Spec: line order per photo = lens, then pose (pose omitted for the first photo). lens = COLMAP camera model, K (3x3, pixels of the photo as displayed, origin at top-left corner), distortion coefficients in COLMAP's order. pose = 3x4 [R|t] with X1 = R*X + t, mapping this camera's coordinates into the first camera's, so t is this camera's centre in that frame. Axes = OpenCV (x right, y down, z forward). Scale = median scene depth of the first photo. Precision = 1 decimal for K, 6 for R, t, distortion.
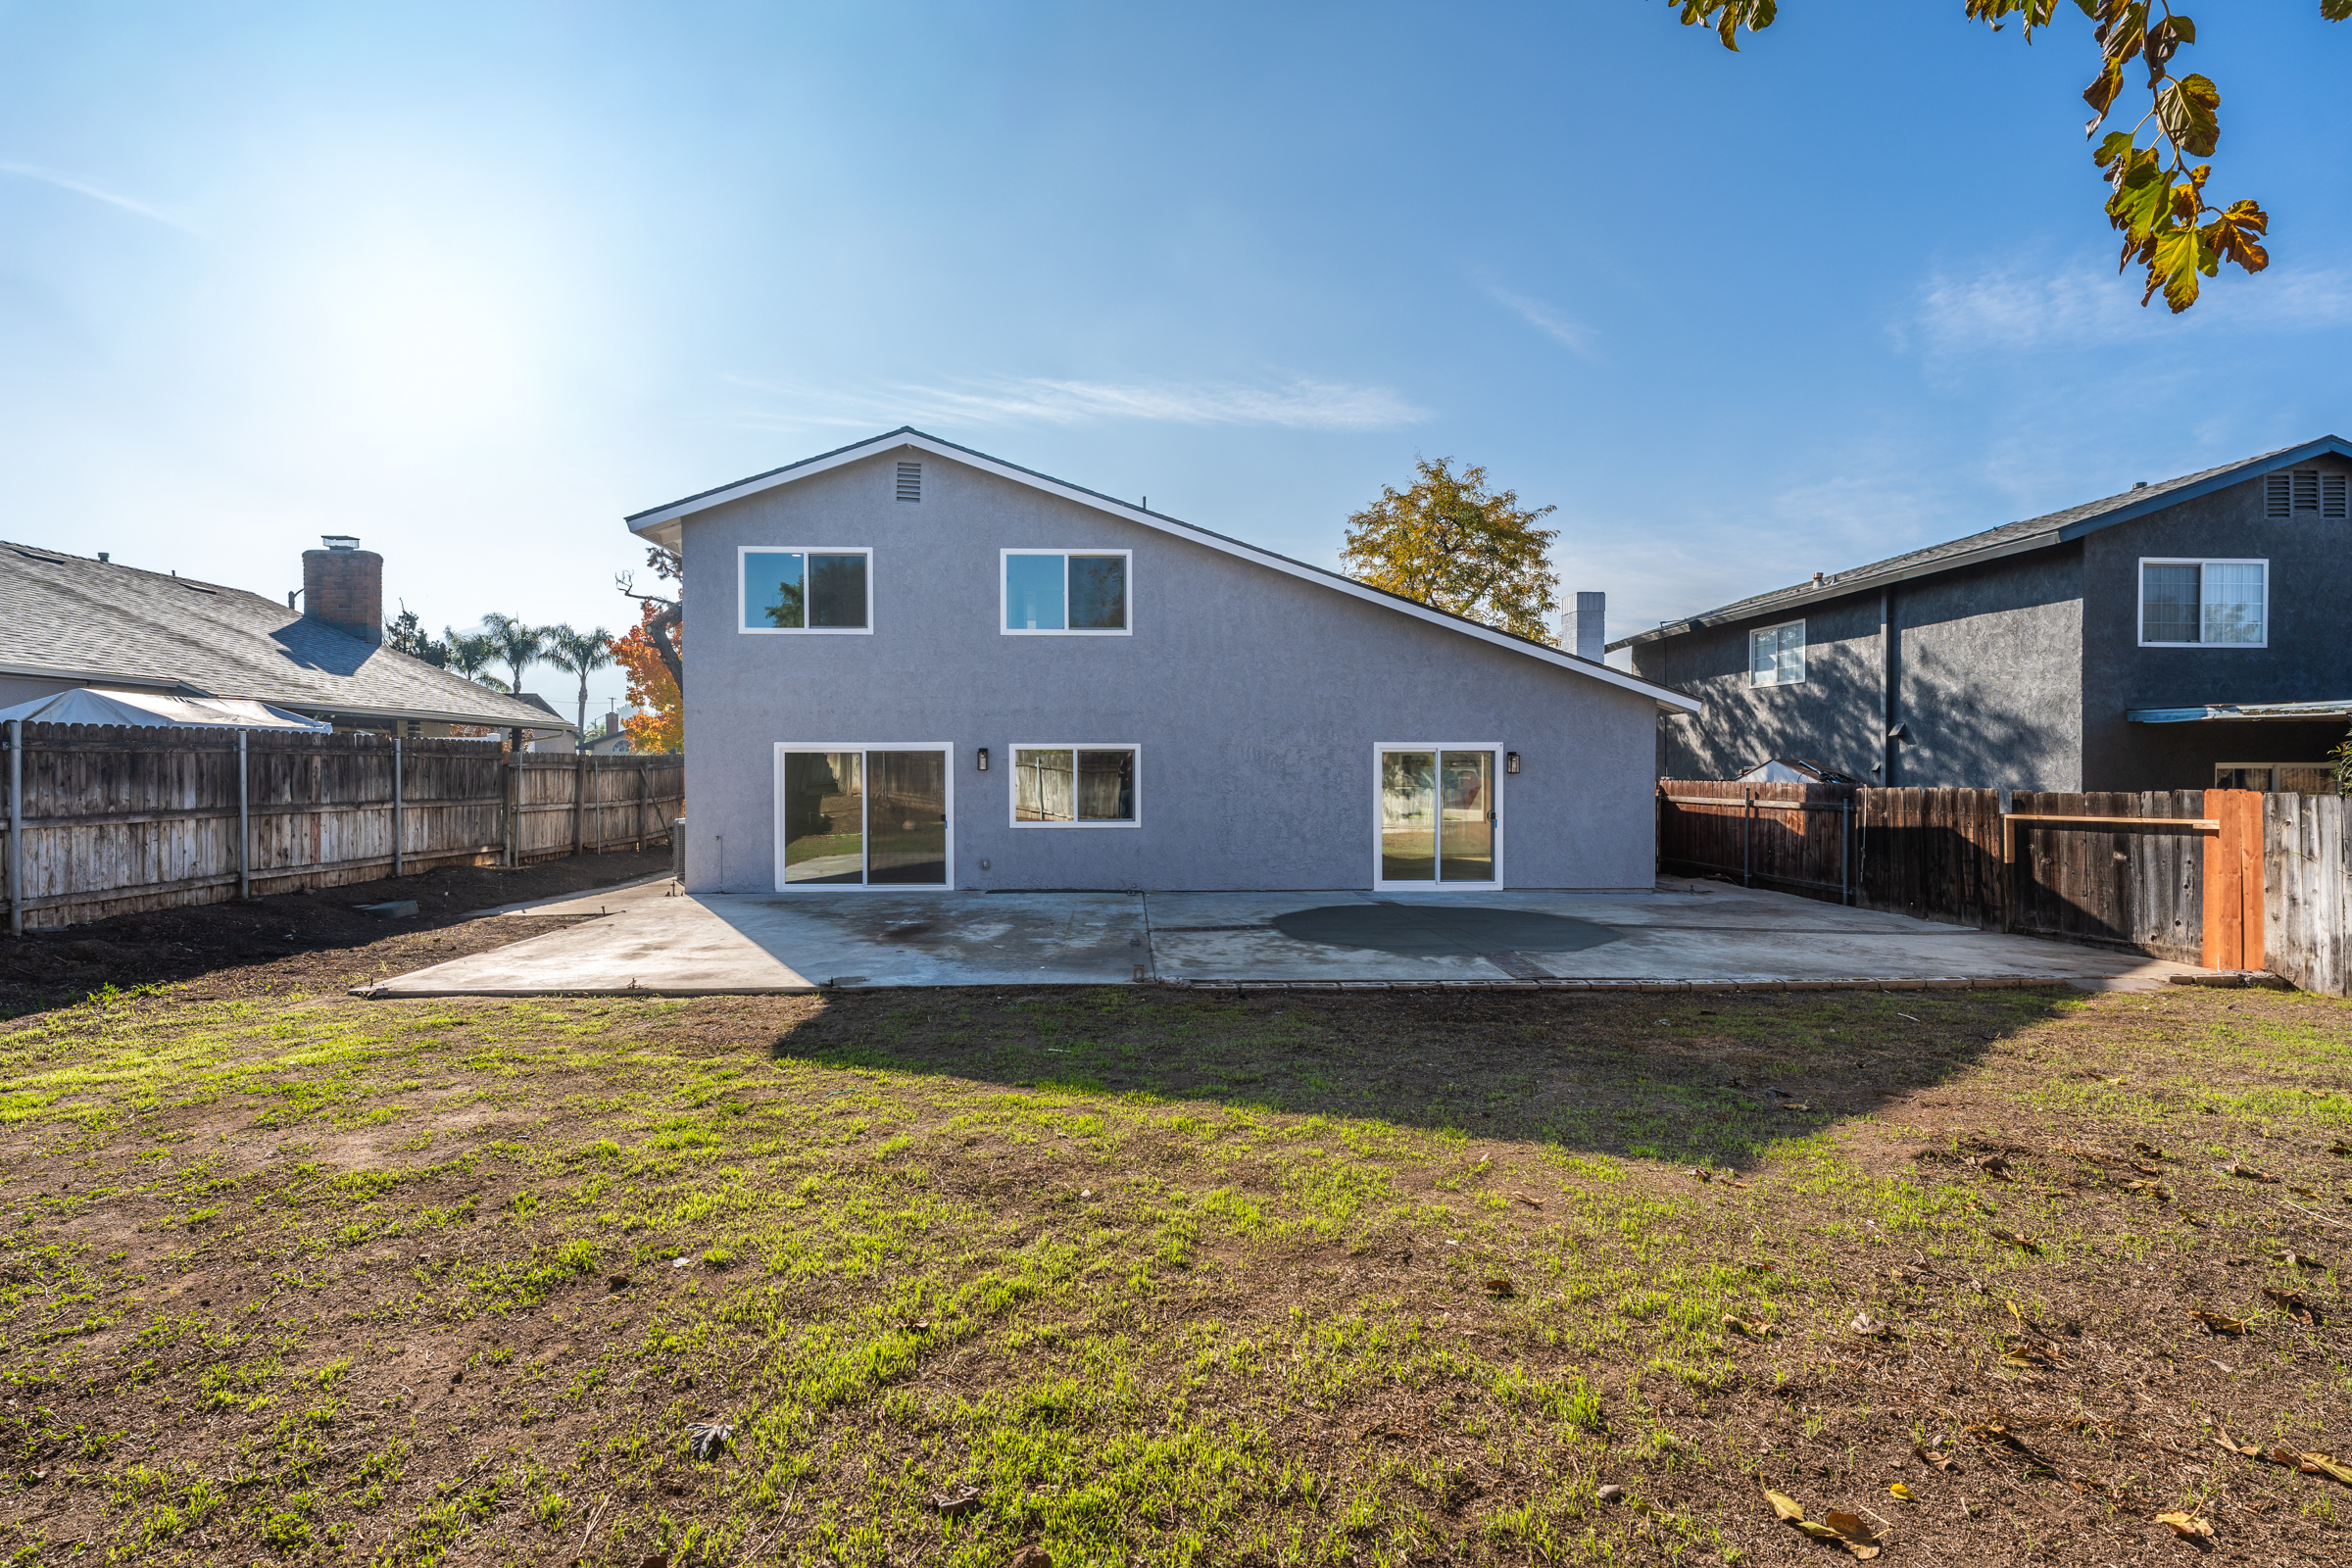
lens RADIAL K [[1086.2, 0, 1168.3], [0, 1086.2, 780.4], [0, 0, 1]] dist [-0.002002, -0.000015]
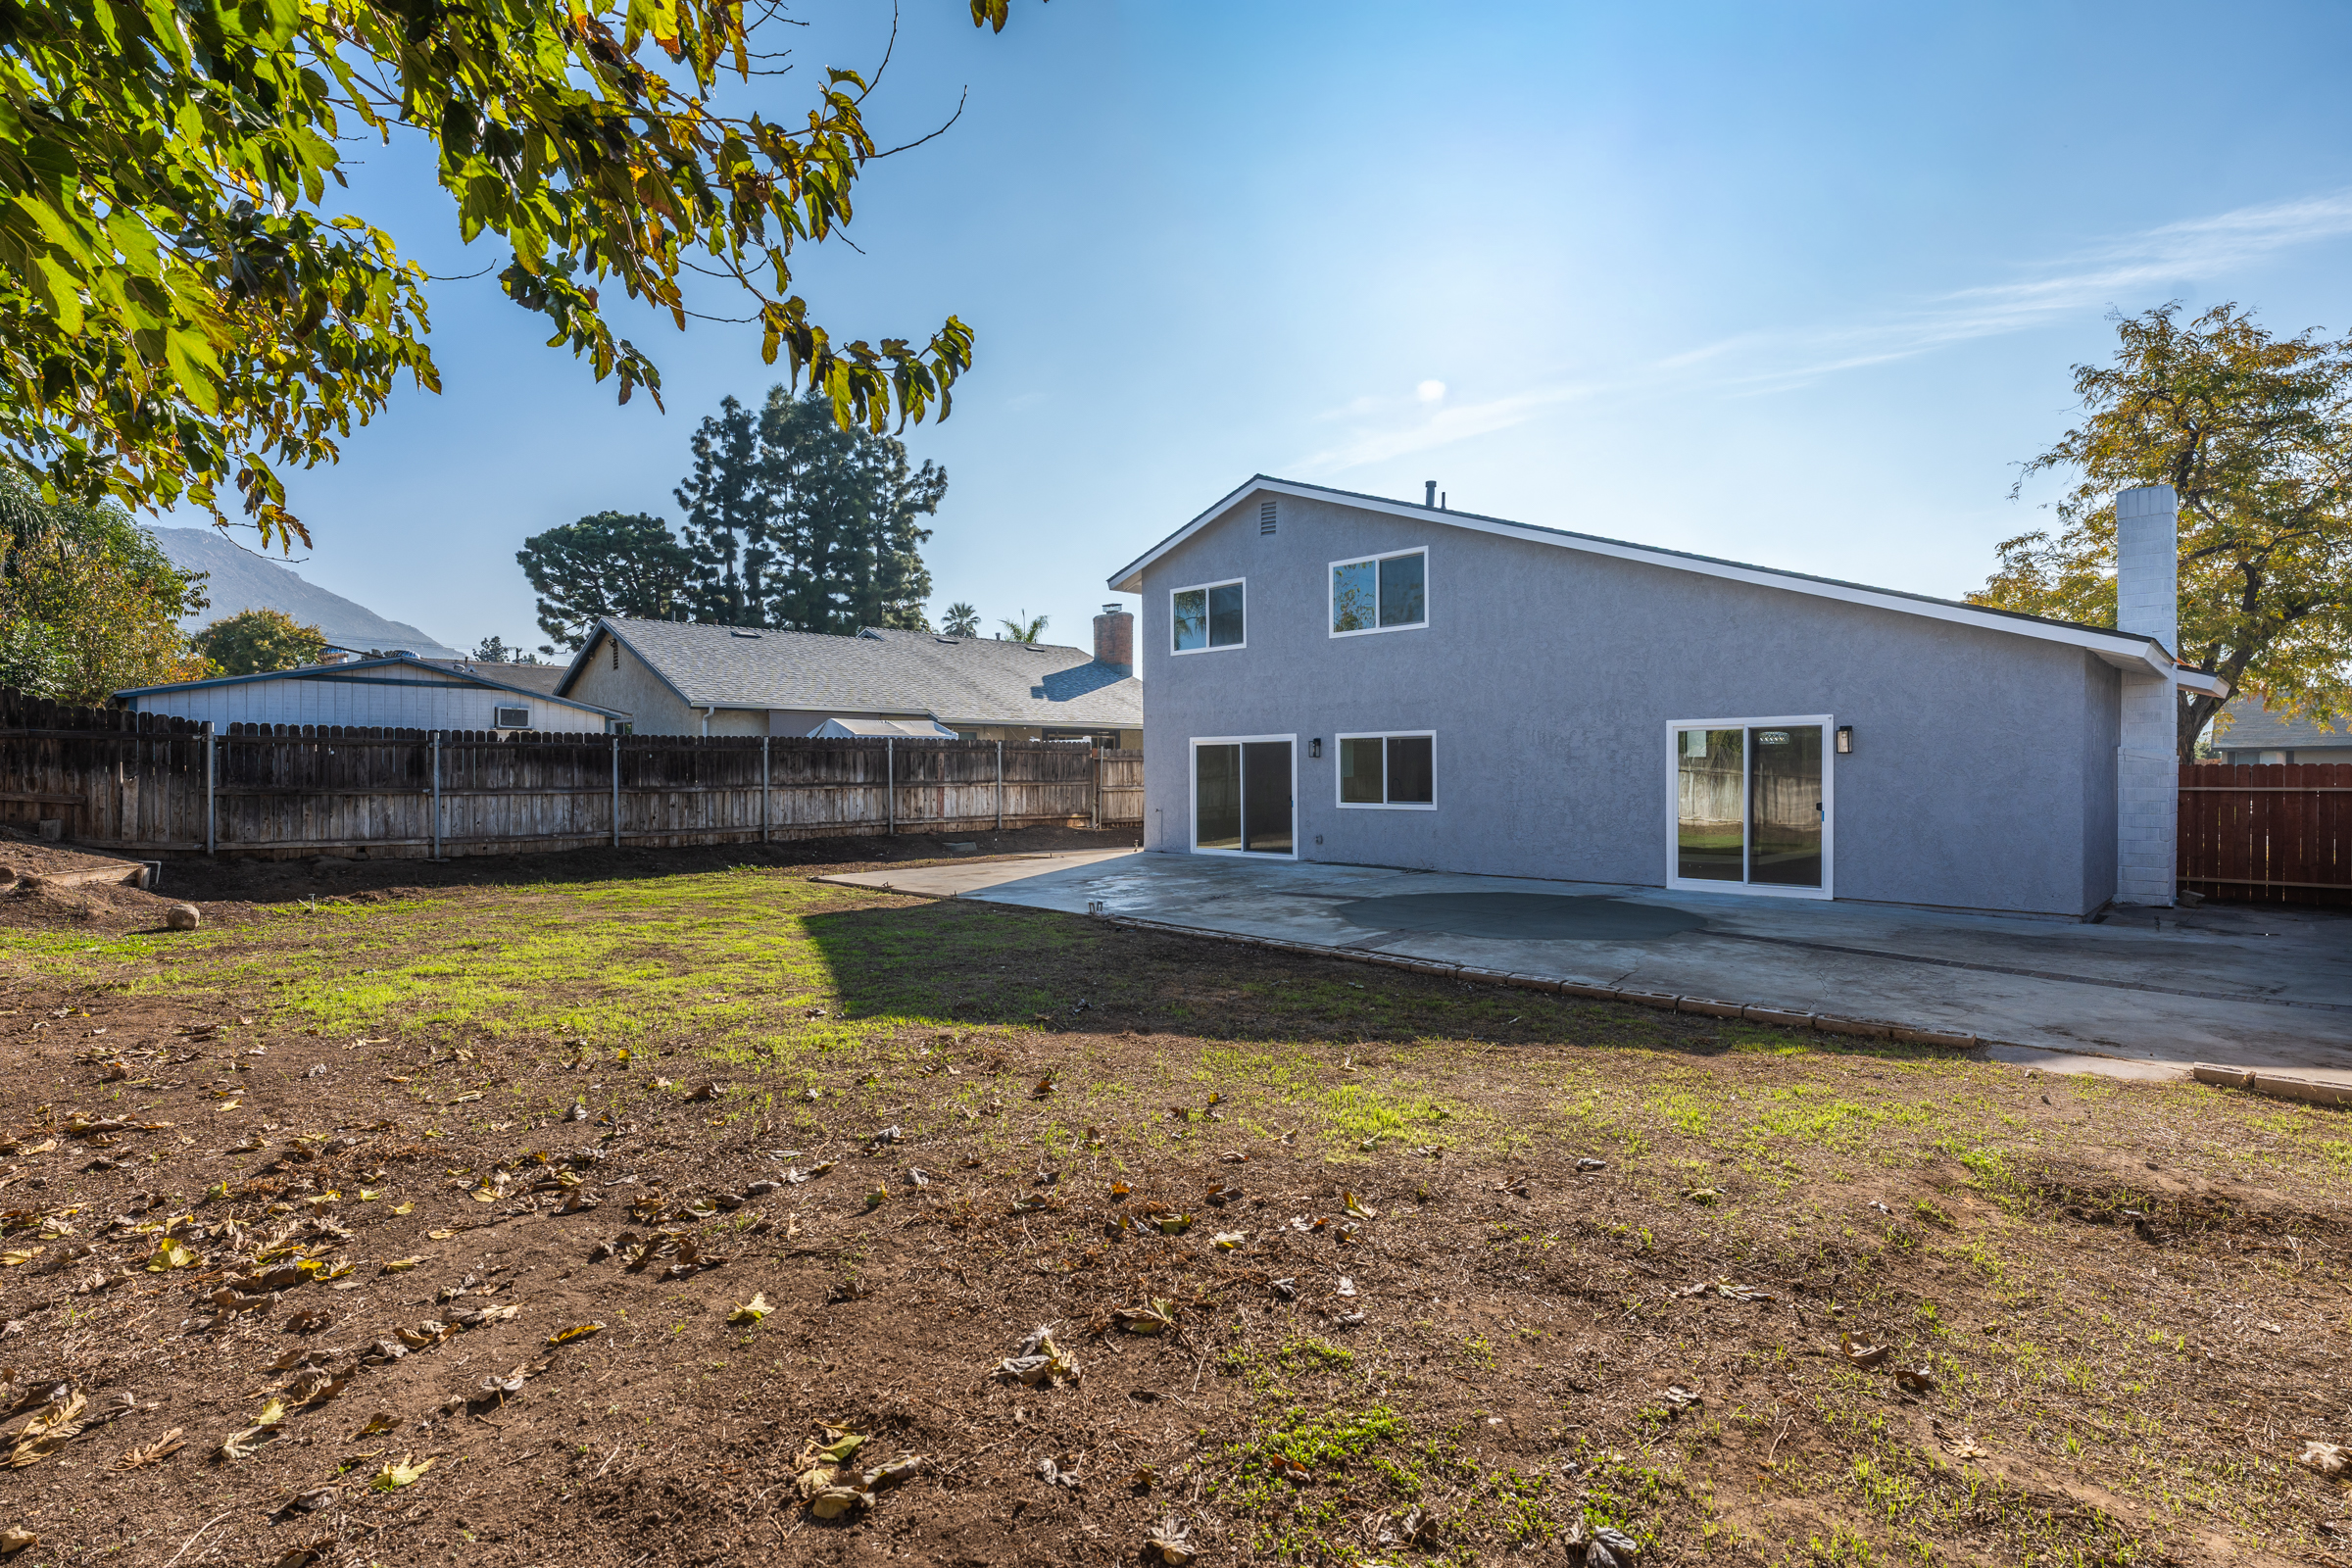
lens RADIAL K [[1086.2, 0, 1171.5], [0, 1086.2, 778.2], [0, 0, 1]] dist [-0.002002, -0.000015]
pose [[0.680361, 0.001590, -0.732875, 0.568883], [-0.001599, 0.999998, 0.000685, 0.012304], [0.732875, 0.000706, 0.680363, 0.102167]]
